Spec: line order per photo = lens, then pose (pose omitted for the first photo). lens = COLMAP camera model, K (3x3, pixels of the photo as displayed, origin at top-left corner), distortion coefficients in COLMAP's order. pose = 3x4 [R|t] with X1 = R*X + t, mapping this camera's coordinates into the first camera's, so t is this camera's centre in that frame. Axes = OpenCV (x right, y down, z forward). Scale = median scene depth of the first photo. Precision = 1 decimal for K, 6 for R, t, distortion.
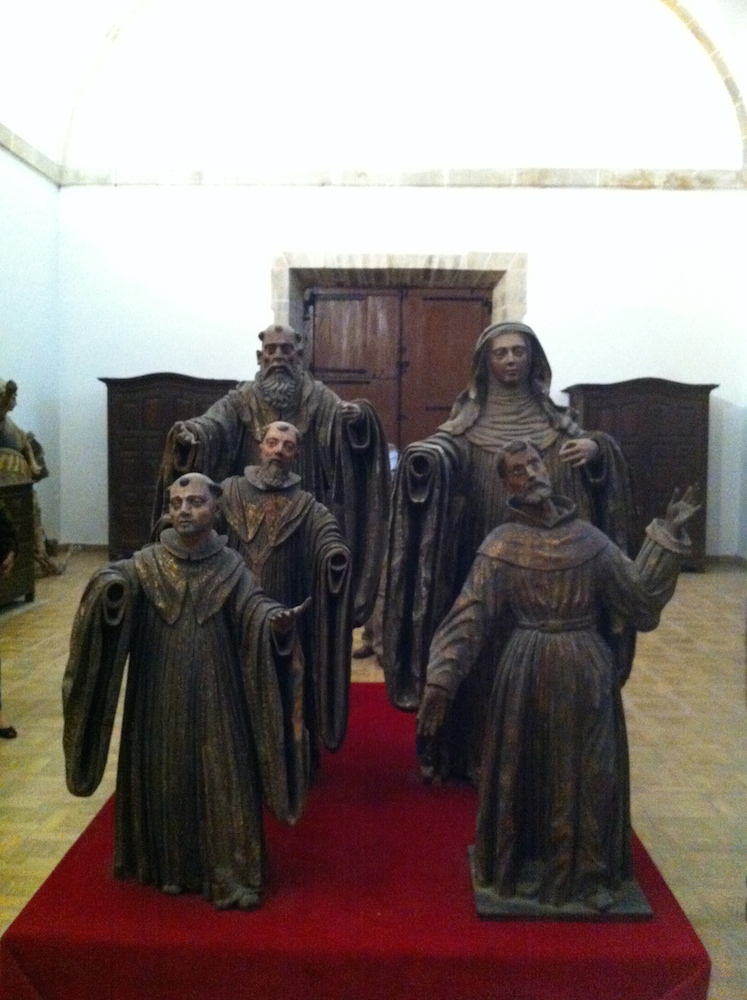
lens RADIAL K [[941.7, 0, 370.6], [0, 941.7, 504.6], [0, 0, 1]] dist [0.097028, -0.292119]
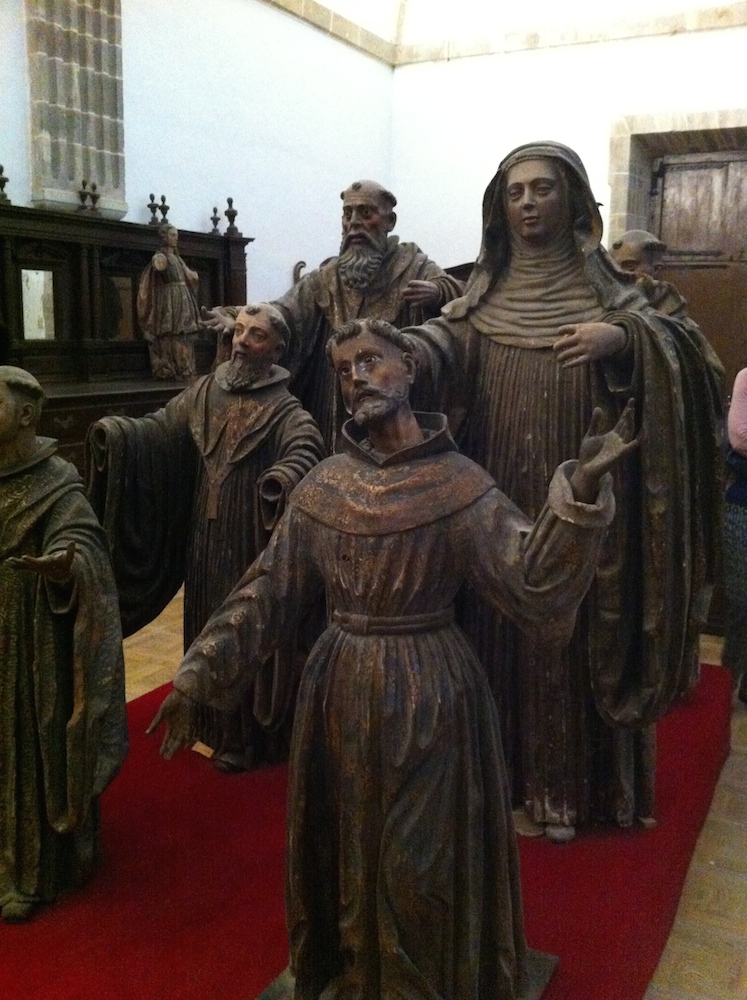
lens RADIAL K [[941.7, 0, 370.6], [0, 941.7, 504.6], [0, 0, 1]] dist [0.097028, -0.292119]
pose [[0.905672, 0.077481, -0.416840, 0.332886], [-0.032909, 0.993041, 0.113081, -0.014466], [0.422701, -0.088696, 0.901918, 0.331174]]
